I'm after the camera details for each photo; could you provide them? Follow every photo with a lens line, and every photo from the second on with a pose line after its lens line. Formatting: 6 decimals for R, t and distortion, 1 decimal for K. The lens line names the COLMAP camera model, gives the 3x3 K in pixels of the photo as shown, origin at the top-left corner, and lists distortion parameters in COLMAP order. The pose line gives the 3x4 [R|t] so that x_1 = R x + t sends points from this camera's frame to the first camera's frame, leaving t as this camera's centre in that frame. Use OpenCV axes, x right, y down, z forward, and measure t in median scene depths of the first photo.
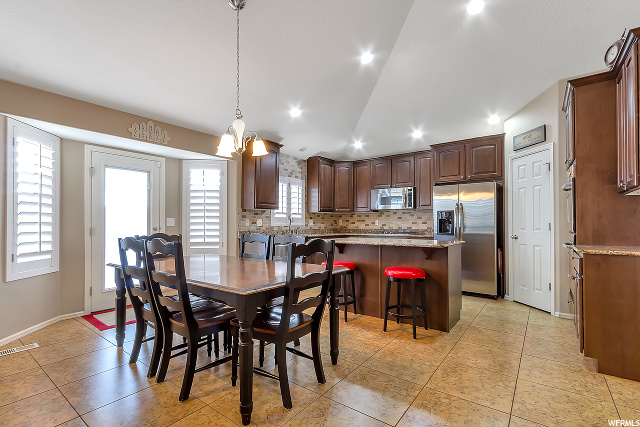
lens RADIAL K [[294.1, 0, 324.4], [0, 294.1, 220.7], [0, 0, 1]] dist [0.002620, -0.000021]
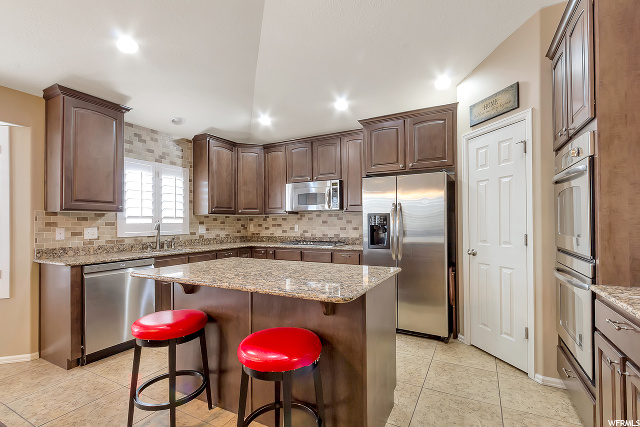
lens RADIAL K [[294.1, 0, 324.4], [0, 294.1, 220.7], [0, 0, 1]] dist [0.002620, -0.000021]
pose [[0.987327, -0.006159, 0.158578, 0.174421], [0.005421, 0.999972, 0.005088, -0.021091], [-0.158605, -0.004164, 0.987333, 0.332902]]
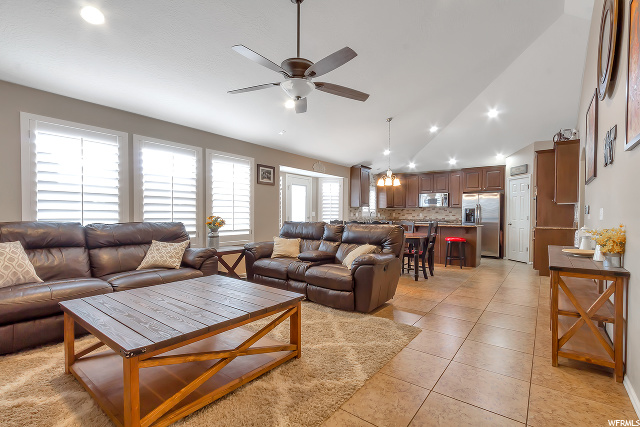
lens RADIAL K [[294.1, 0, 324.4], [0, 294.1, 220.7], [0, 0, 1]] dist [0.002620, -0.000021]
pose [[0.999952, 0.007777, -0.005887, -0.418131], [-0.007603, 0.999546, 0.029146, -0.006655], [0.006111, -0.029100, 0.999558, -0.706211]]
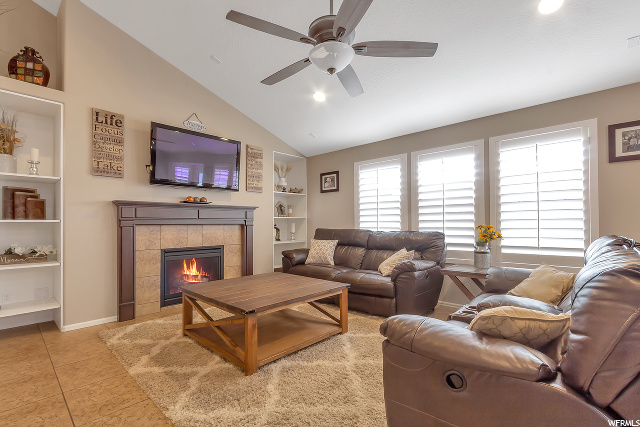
lens RADIAL K [[294.1, 0, 324.4], [0, 294.1, 220.7], [0, 0, 1]] dist [0.002620, -0.000021]
pose [[-0.101265, -0.009740, -0.994812, -0.025381], [0.015843, 0.999809, -0.011402, -0.000034], [0.994733, -0.016916, -0.101091, -0.074243]]
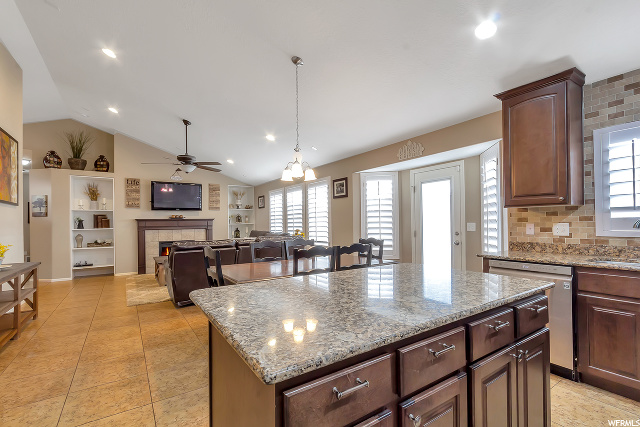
lens RADIAL K [[294.1, 0, 324.4], [0, 294.1, 220.7], [0, 0, 1]] dist [0.002620, -0.000021]
pose [[-0.326409, -0.001584, -0.945227, 0.468170], [0.024552, 0.999647, -0.010153, -0.015671], [0.944910, -0.026521, -0.326255, 0.808659]]
